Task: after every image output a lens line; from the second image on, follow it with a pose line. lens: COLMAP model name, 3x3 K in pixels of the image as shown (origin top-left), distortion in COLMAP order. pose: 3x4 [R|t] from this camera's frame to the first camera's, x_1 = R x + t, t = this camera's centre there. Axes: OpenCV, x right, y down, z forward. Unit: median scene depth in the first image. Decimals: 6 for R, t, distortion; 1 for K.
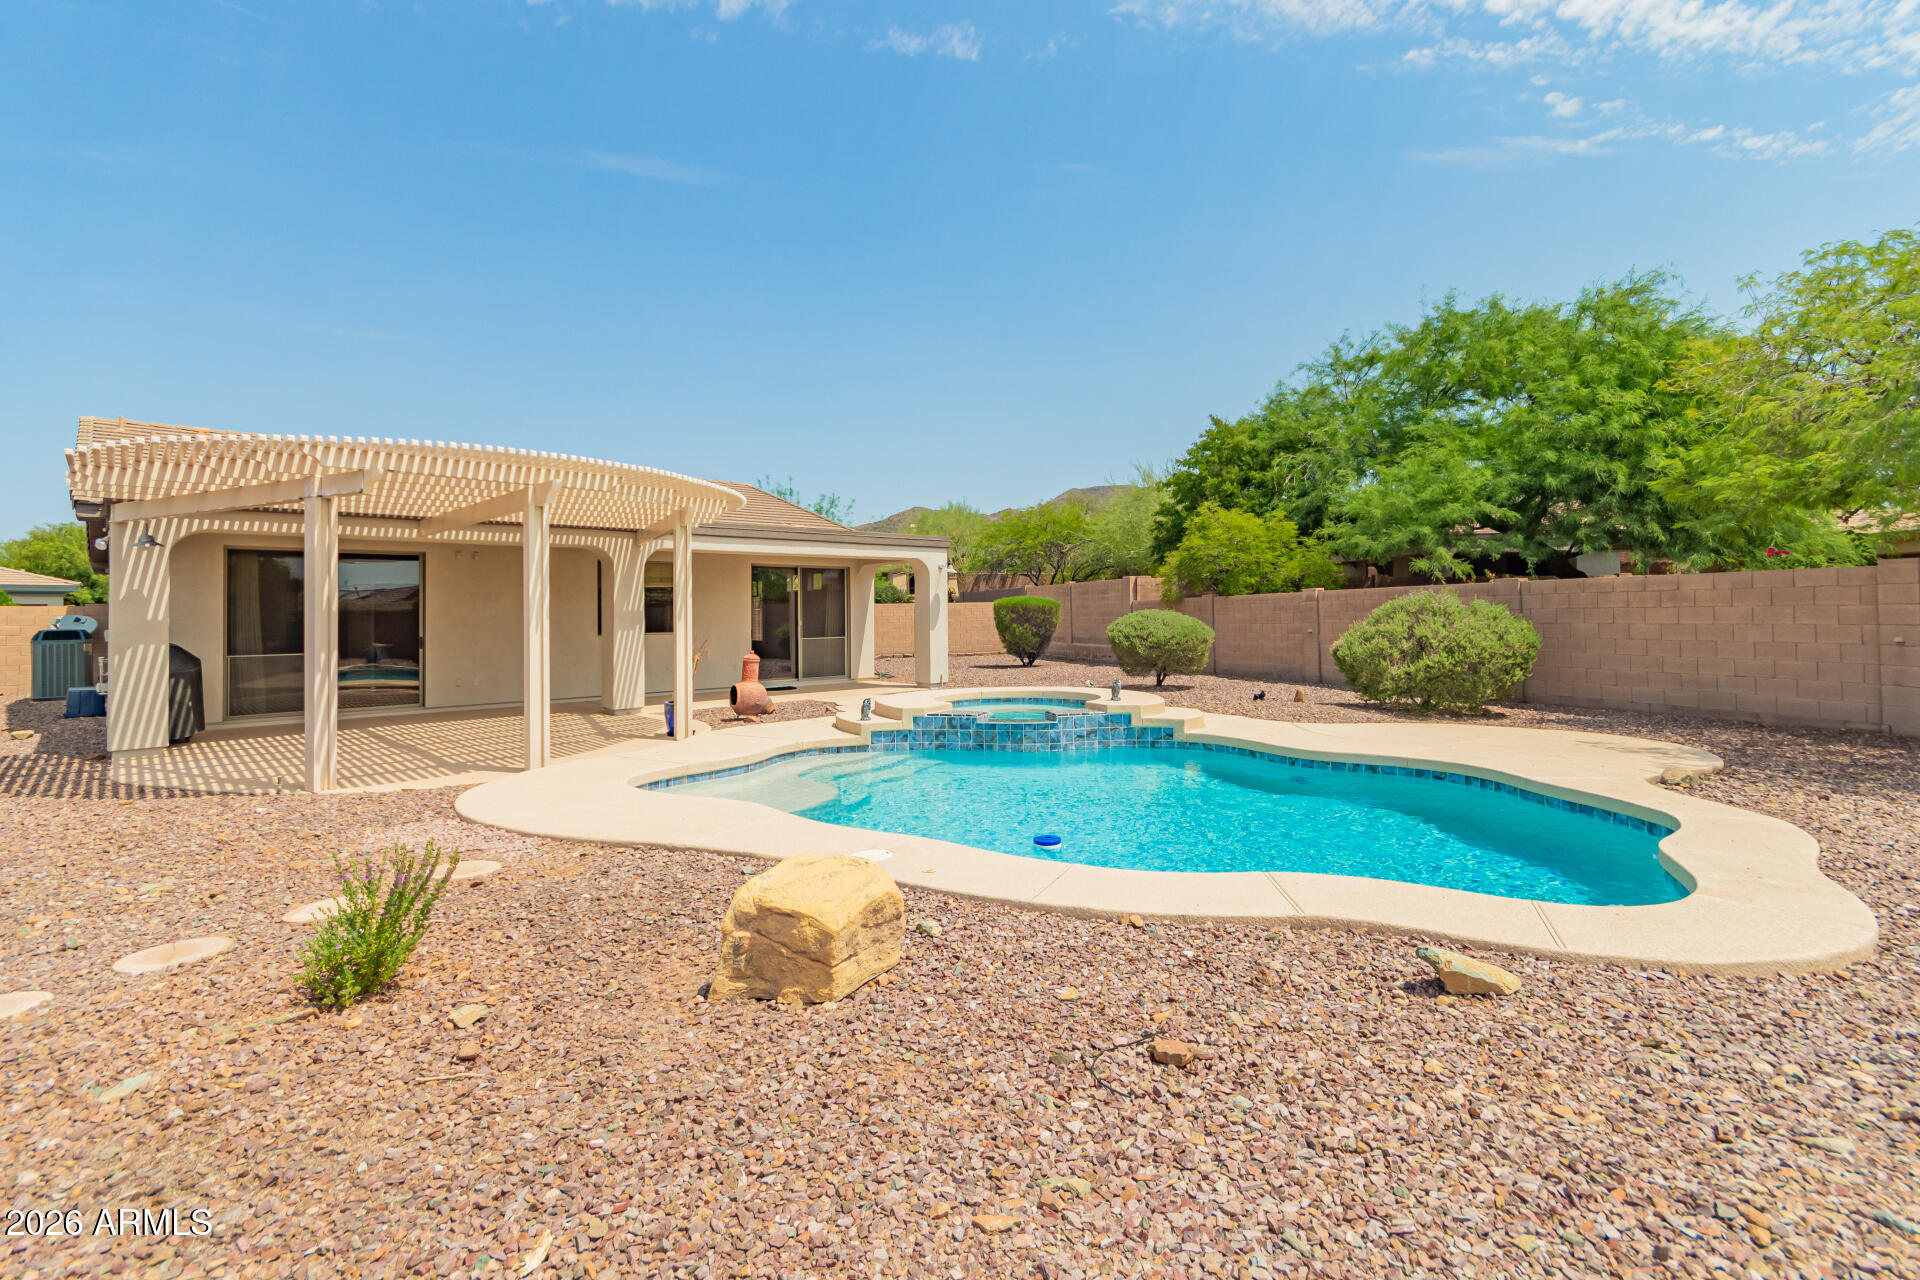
lens RADIAL K [[882.9, 0, 961.3], [0, 882.9, 625.5], [0, 0, 1]] dist [0.005740, 0.000400]
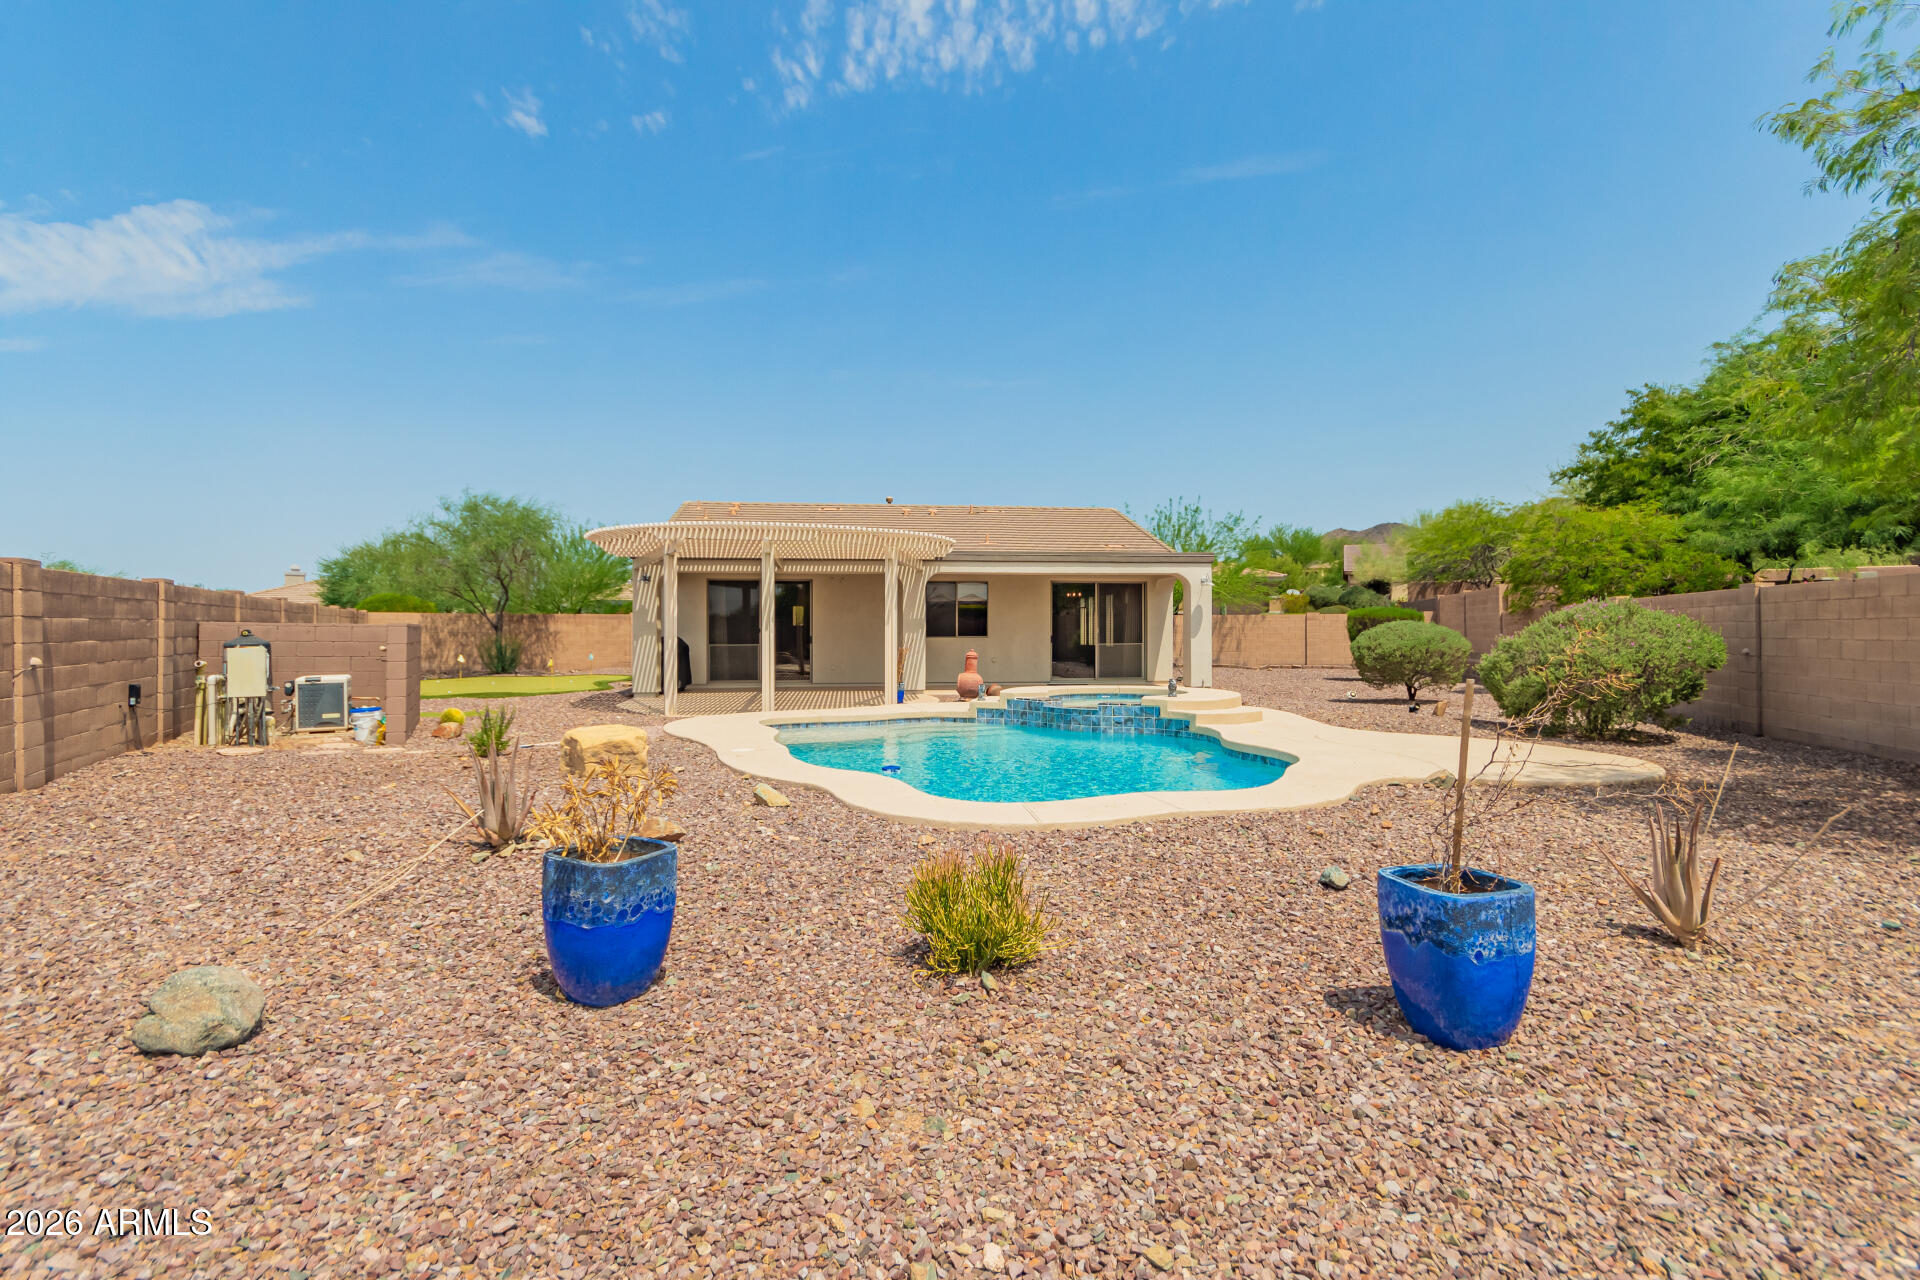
lens RADIAL K [[882.9, 0, 957.2], [0, 882.9, 636.8], [0, 0, 1]] dist [0.005740, 0.000400]
pose [[0.812172, 0.014987, -0.583226, 0.529315], [-0.016129, 0.999865, 0.003232, 0.006340], [0.583195, 0.006782, 0.812304, -0.088010]]
